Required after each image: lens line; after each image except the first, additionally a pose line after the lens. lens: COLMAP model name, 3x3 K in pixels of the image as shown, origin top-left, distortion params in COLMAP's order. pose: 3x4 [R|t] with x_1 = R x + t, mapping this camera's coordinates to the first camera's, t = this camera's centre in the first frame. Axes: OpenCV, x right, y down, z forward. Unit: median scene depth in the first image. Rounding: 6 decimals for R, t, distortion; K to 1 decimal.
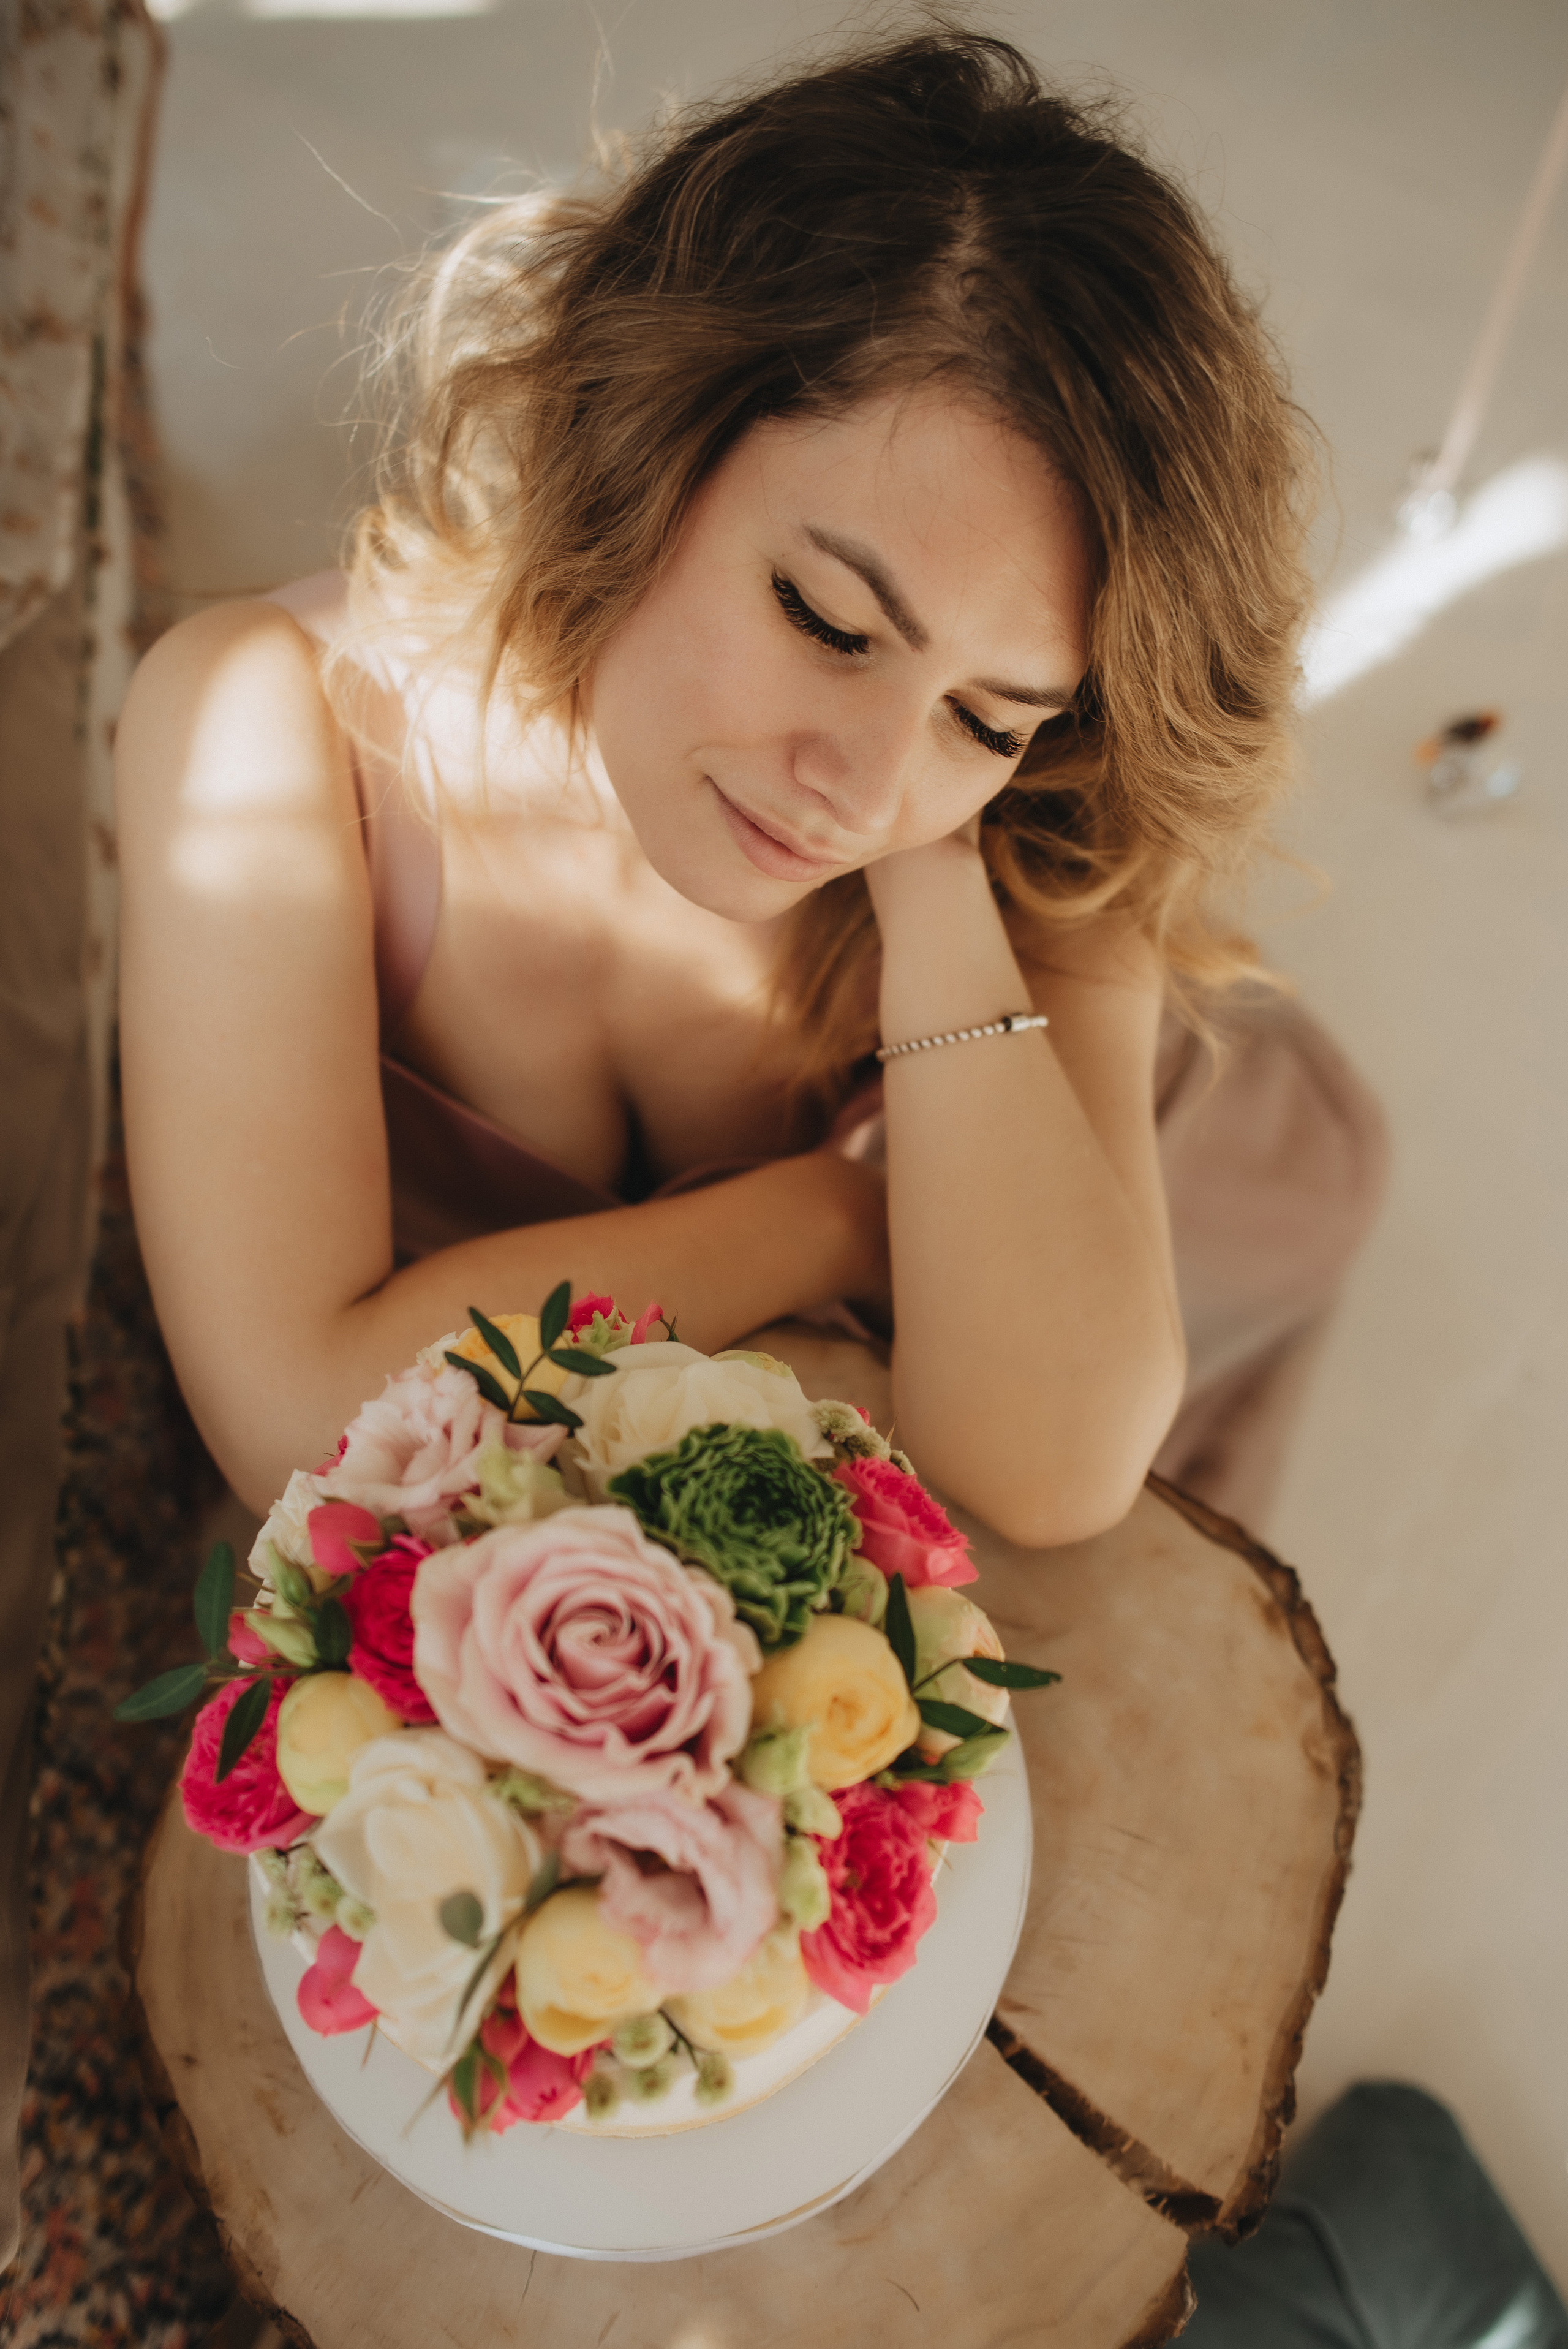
lens RADIAL K [[1996.1, 0, 620.2], [0, 1996.1, 1165.8], [0, 0, 1]] dist [-0.038718, 0.004324]
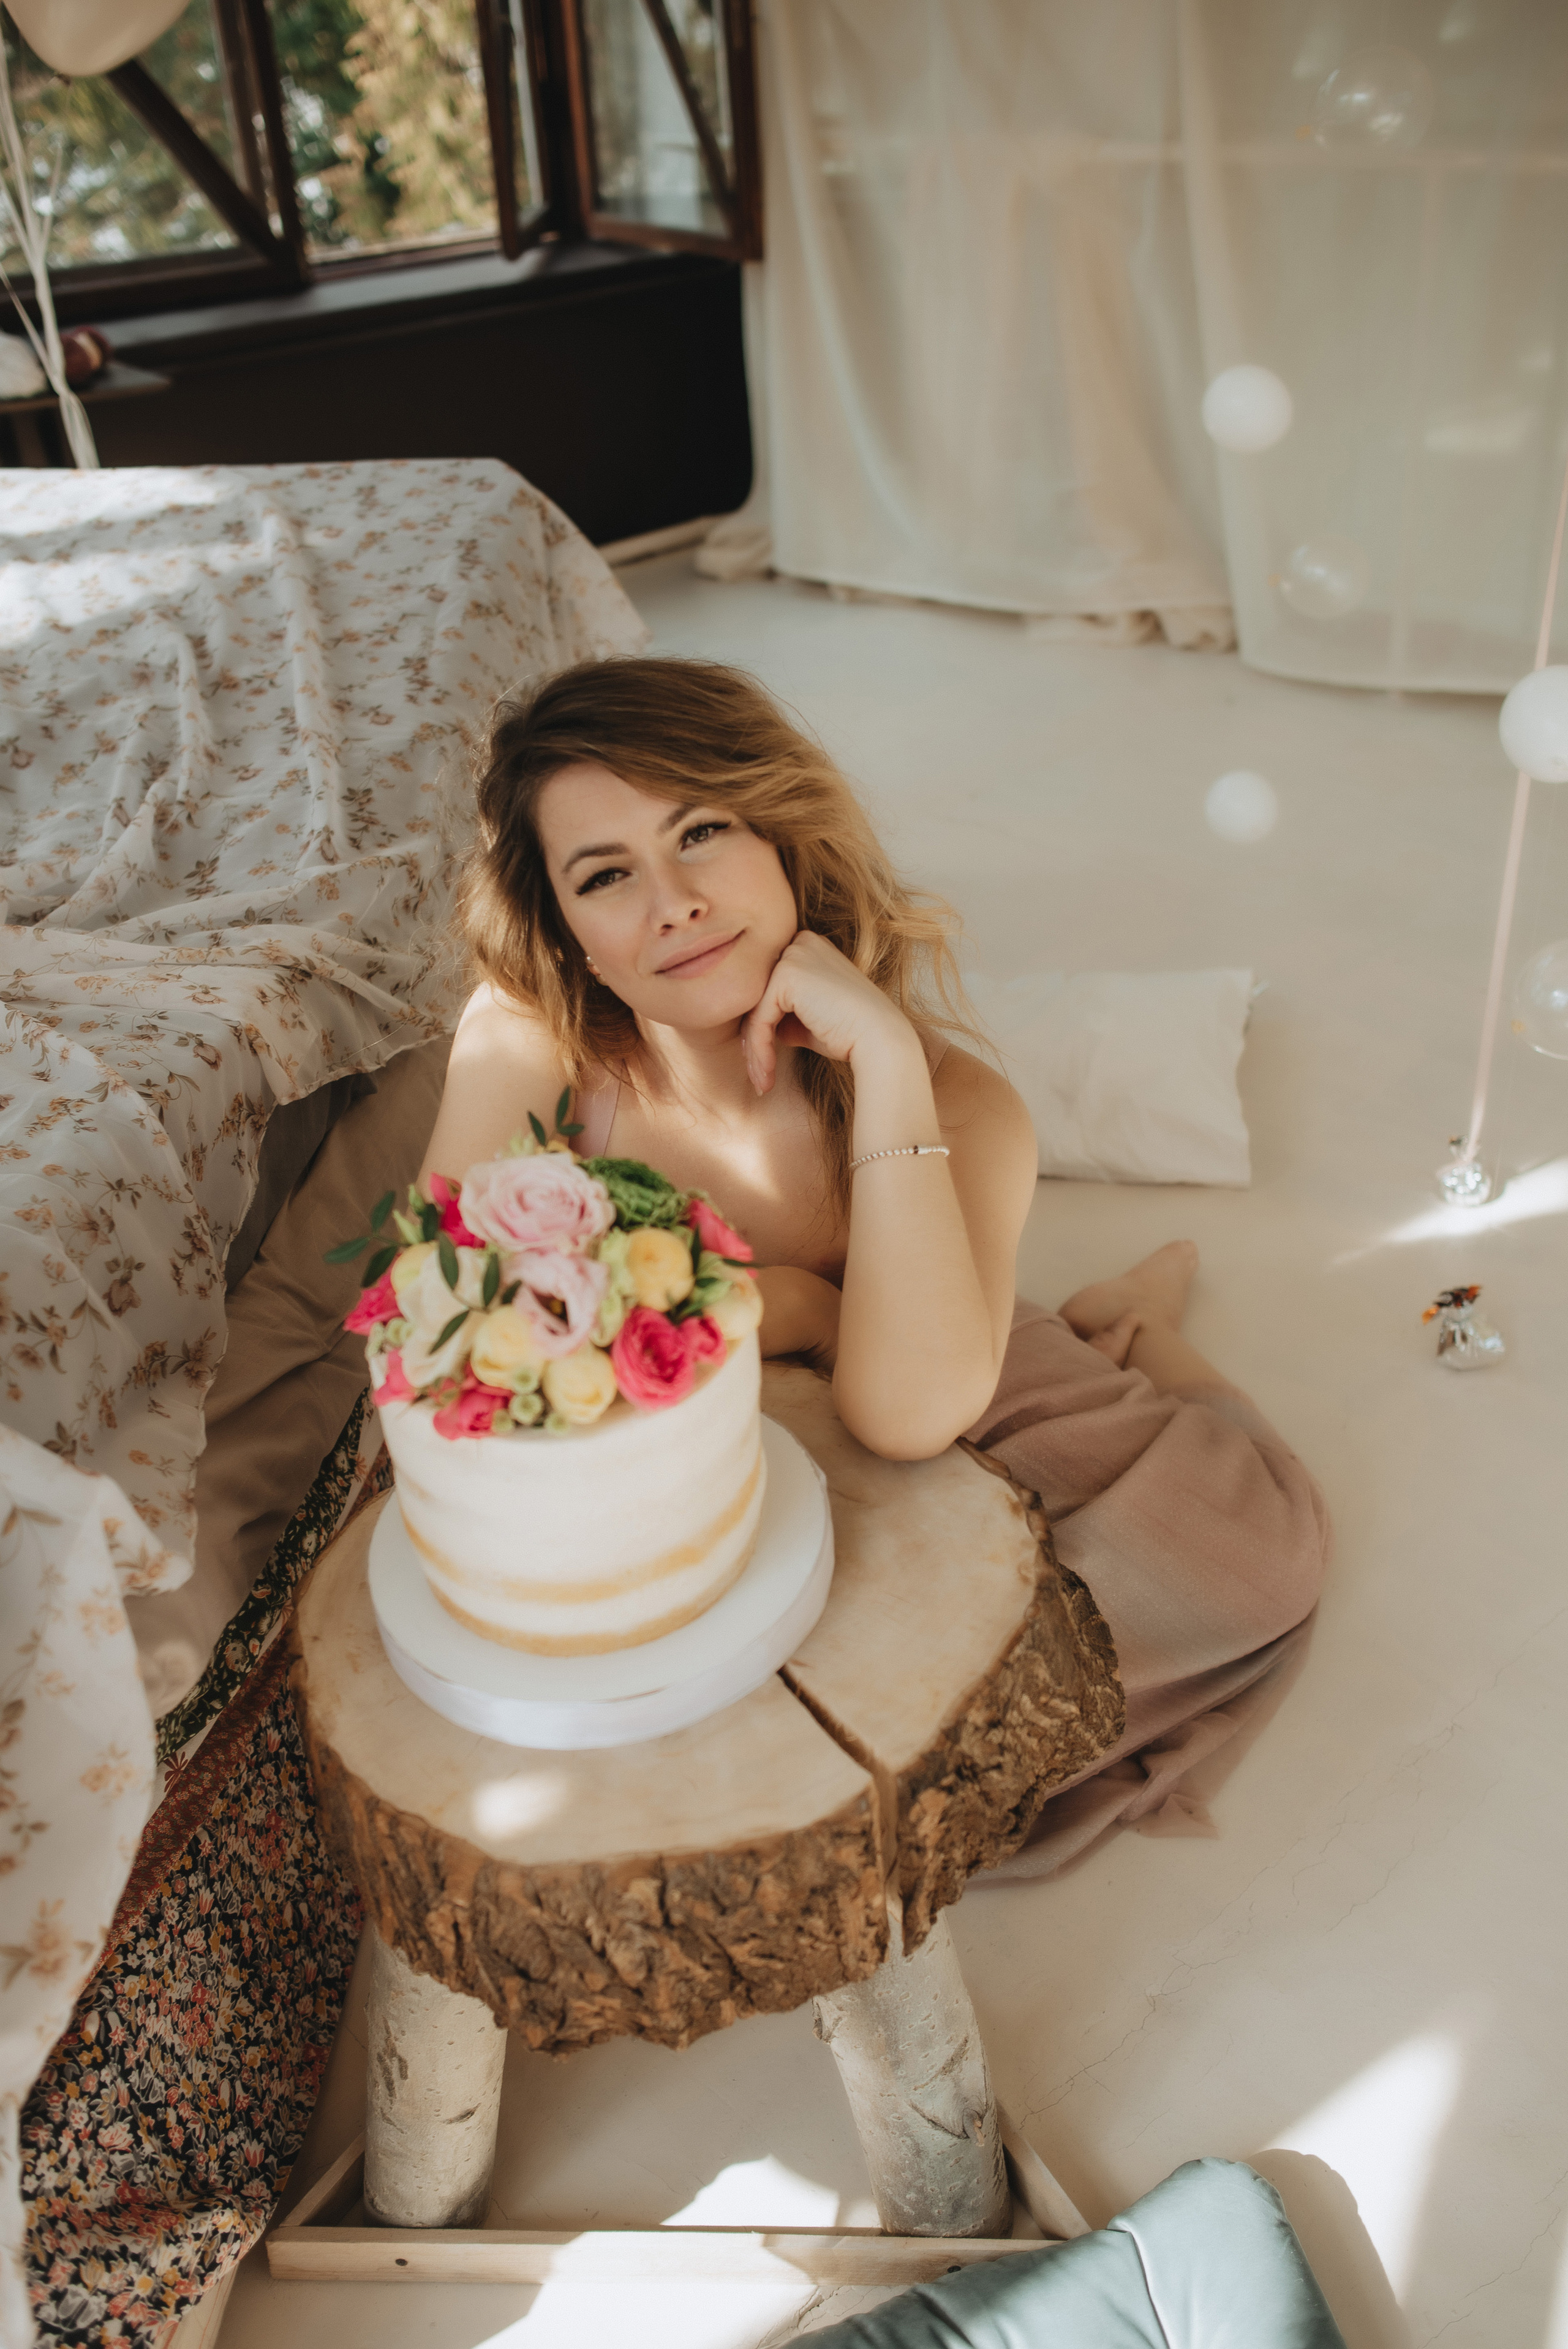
lens RADIAL K [[1996.1, 0, 620.2], [0, 1996.1, 1165.8], [0, 0, 1]] dist [-0.038718, 0.004324]
pose [[0.967886, 0.078670, -0.238761, 0.412412], [-0.178145, 0.884769, -0.430637, 0.790504], [0.177370, 0.459342, 0.870370, -0.625759]]
